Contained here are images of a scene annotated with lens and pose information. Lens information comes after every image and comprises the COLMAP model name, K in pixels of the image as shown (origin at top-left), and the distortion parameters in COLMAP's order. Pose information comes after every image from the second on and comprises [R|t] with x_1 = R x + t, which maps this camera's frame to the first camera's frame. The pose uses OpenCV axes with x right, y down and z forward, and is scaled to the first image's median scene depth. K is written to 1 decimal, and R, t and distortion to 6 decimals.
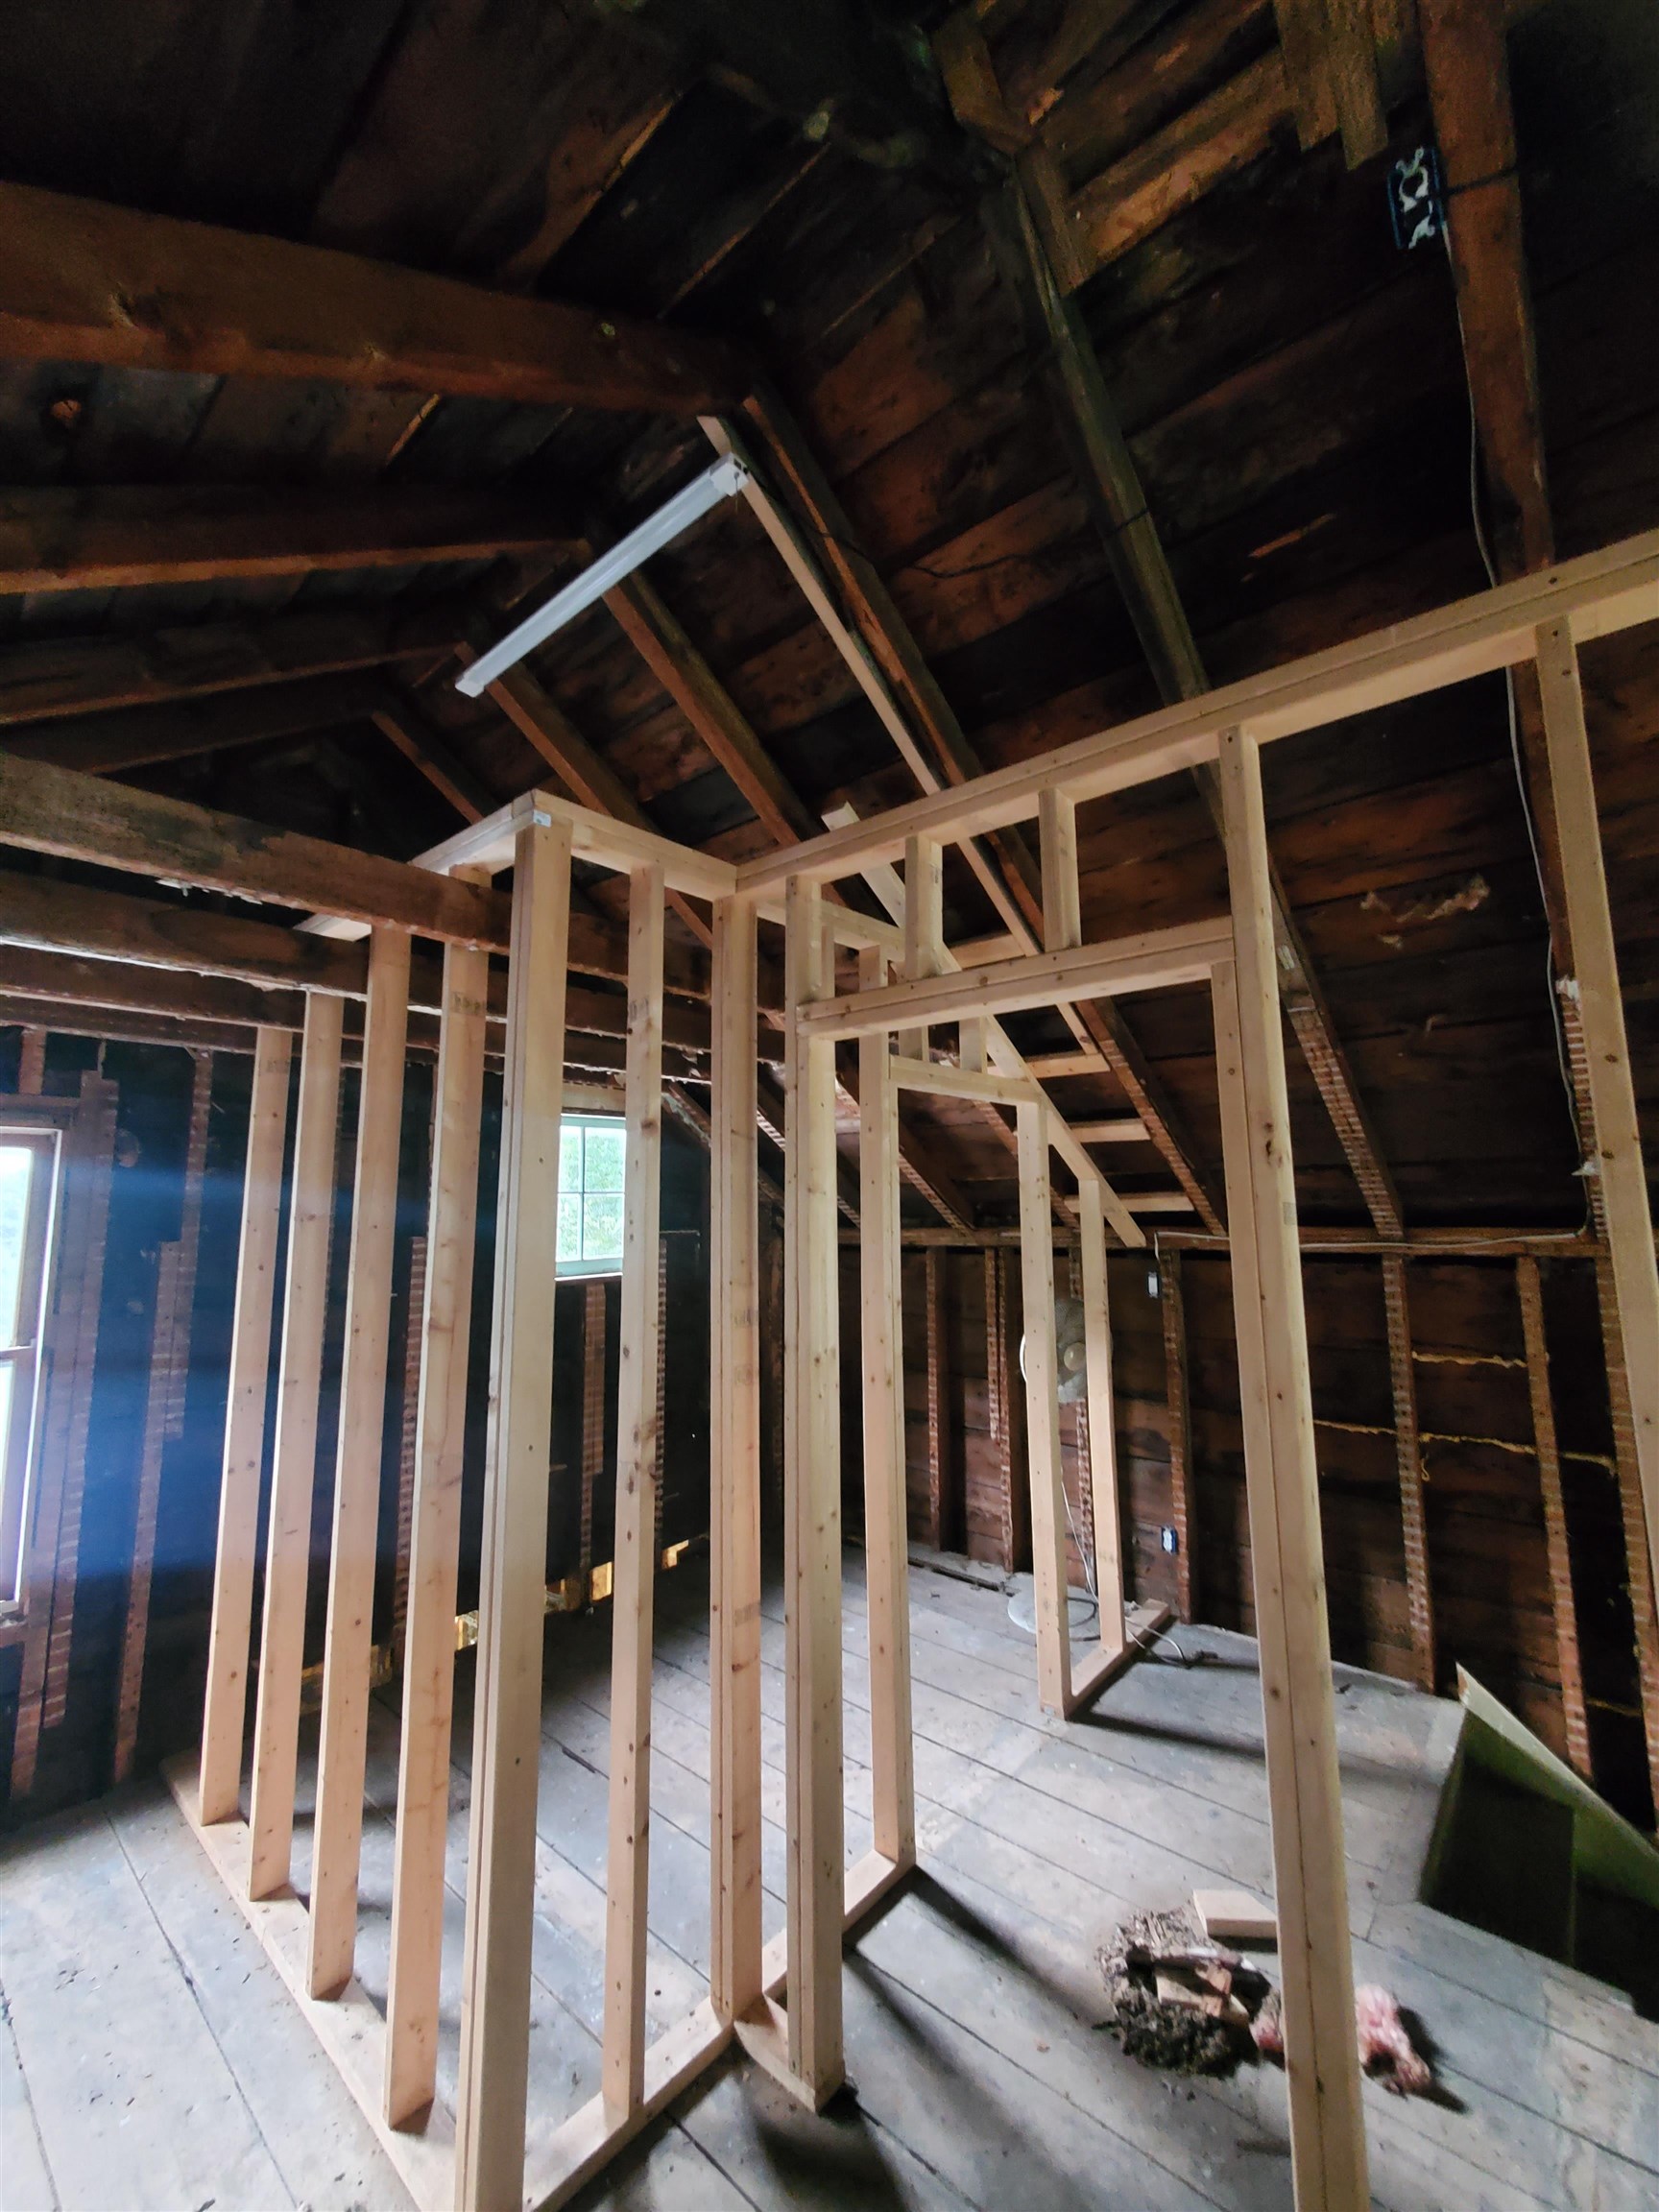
lens RADIAL K [[884.0, 0, 817.1], [0, 884.0, 1096.7], [0, 0, 1]] dist [-0.003712, -0.000034]
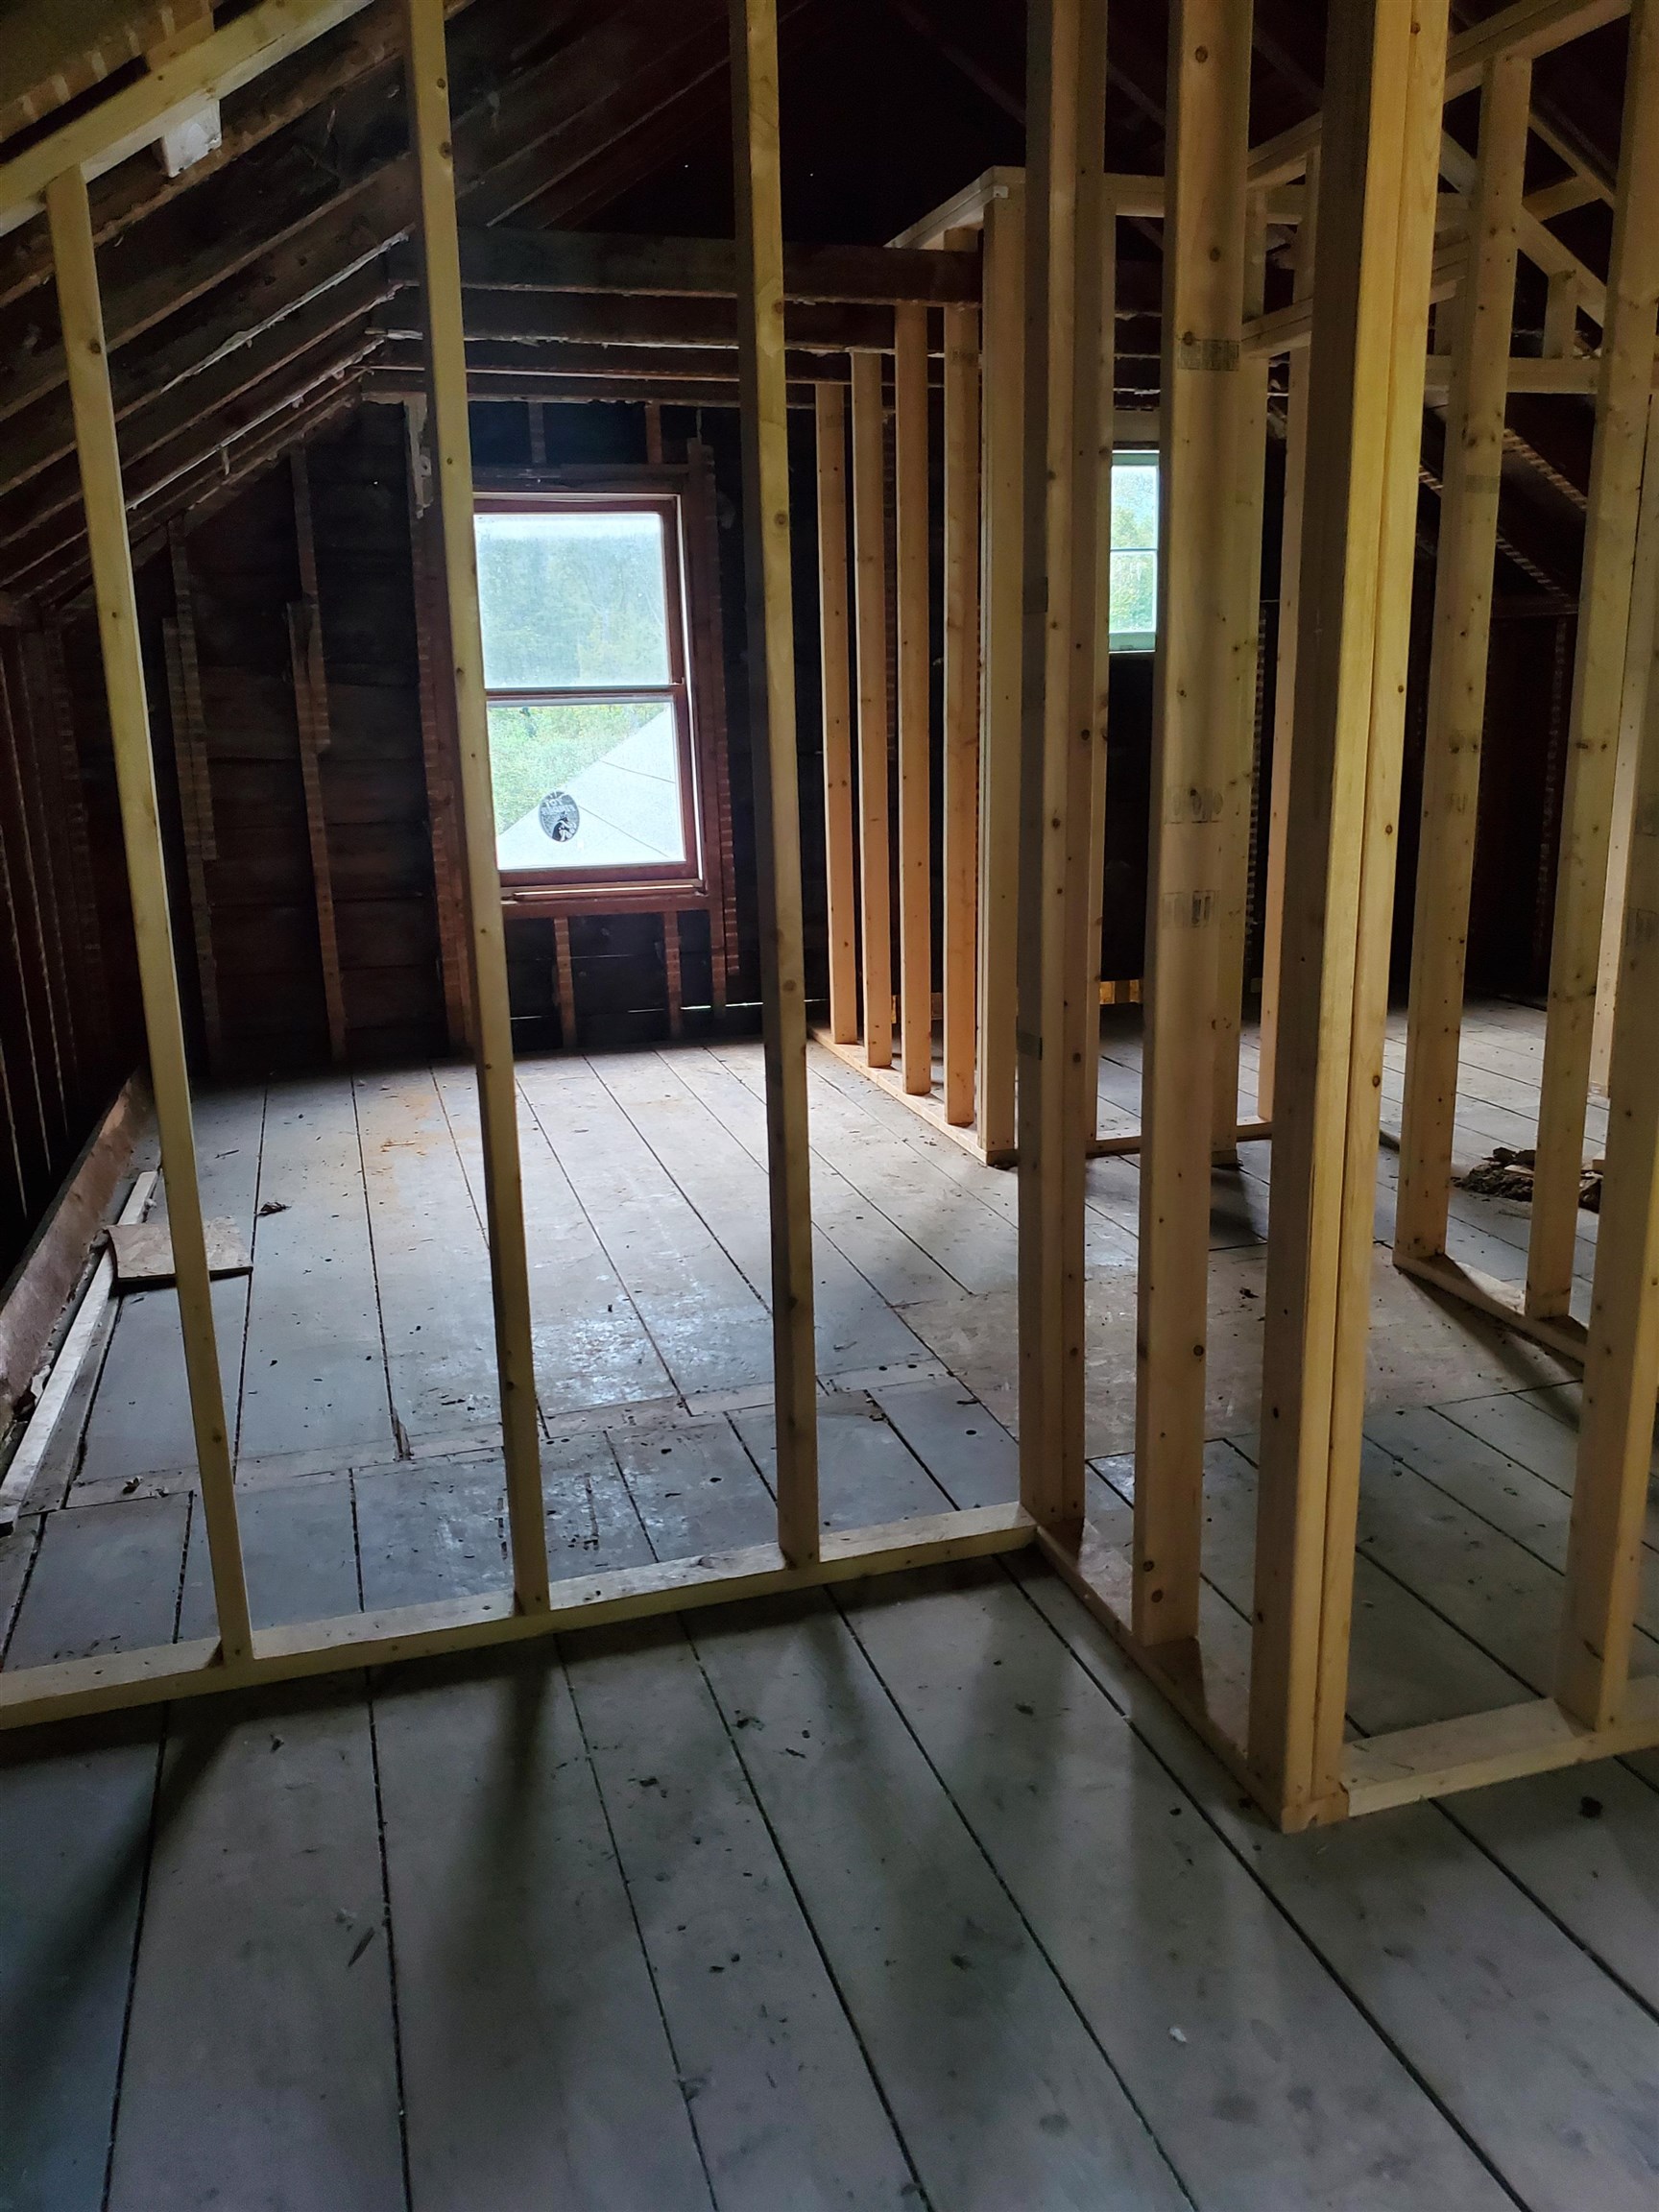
lens RADIAL K [[1731.6, 0, 870.7], [0, 1731.6, 1121.7], [0, 0, 1]] dist [0.025670, -0.024560]
pose [[0.860888, 0.119818, -0.494485, 0.602105], [0.079354, 0.928363, 0.363104, -0.006685], [0.502569, -0.351831, 0.789709, -0.991681]]
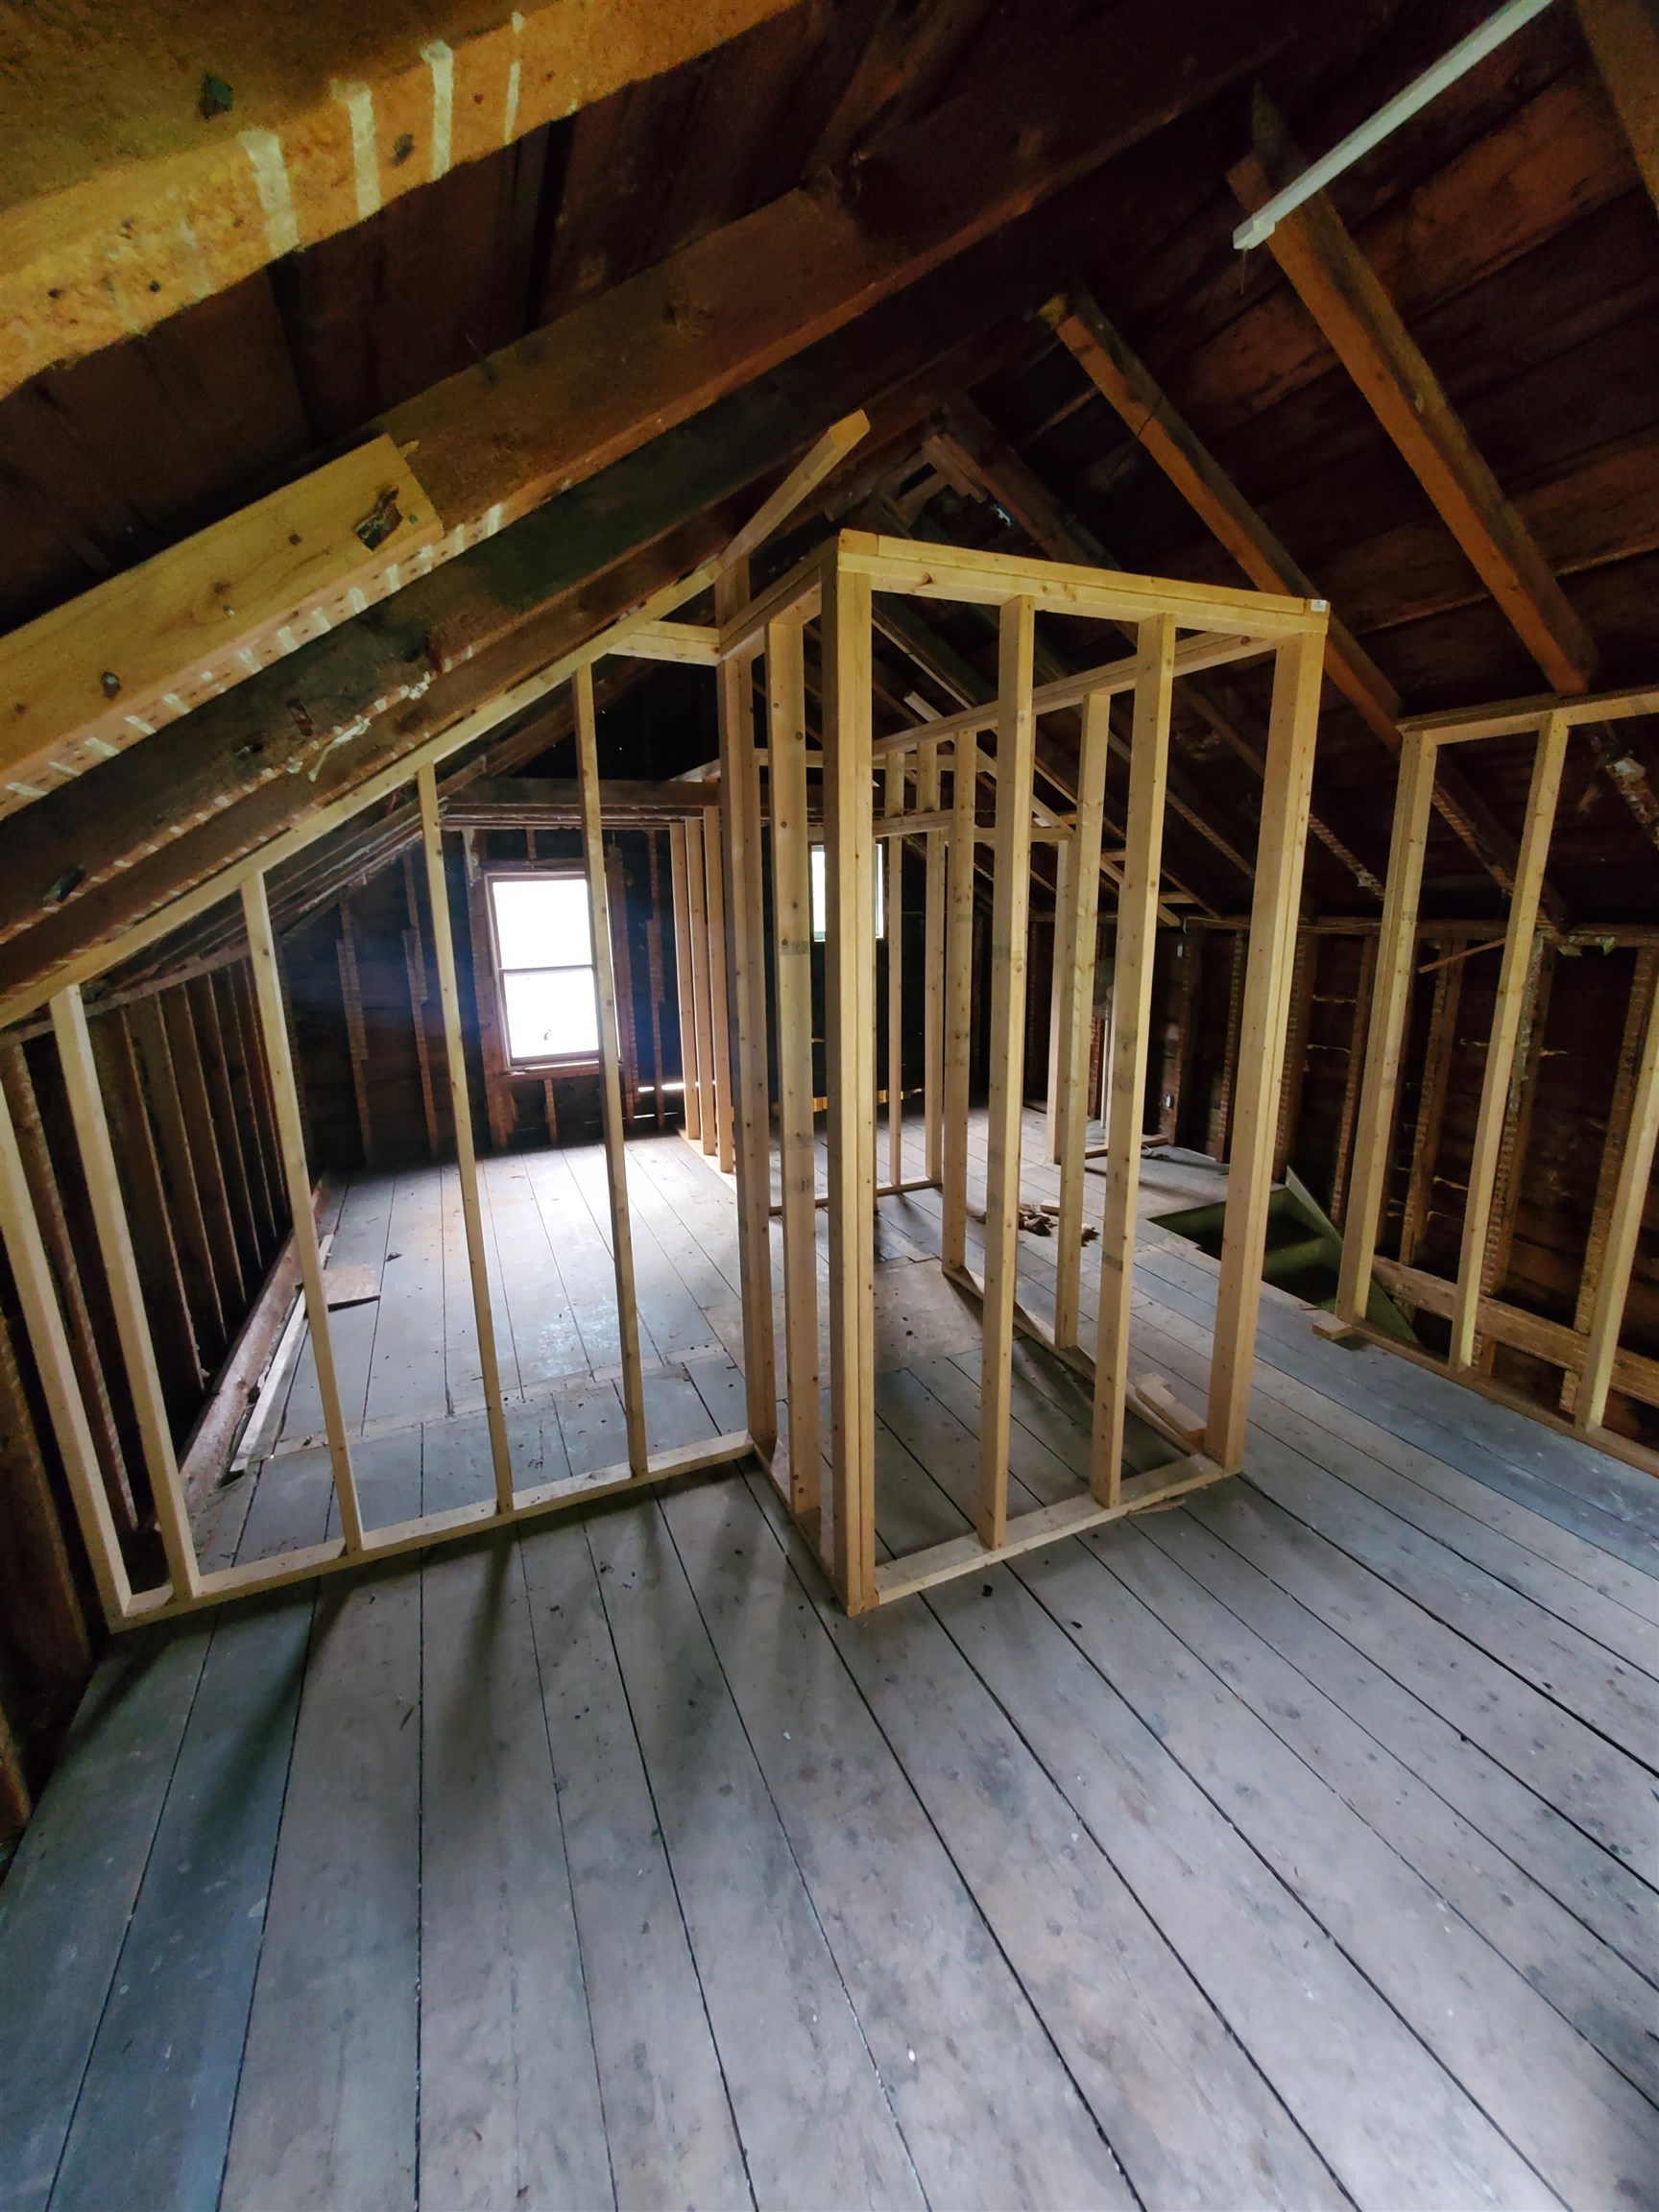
lens RADIAL K [[884.0, 0, 827.7], [0, 884.0, 1083.7], [0, 0, 1]] dist [-0.003712, -0.000034]
pose [[0.908073, 0.085146, -0.410066, 0.712749], [0.068449, 0.935778, 0.345882, -0.214533], [0.413182, -0.342155, 0.843926, -0.954035]]
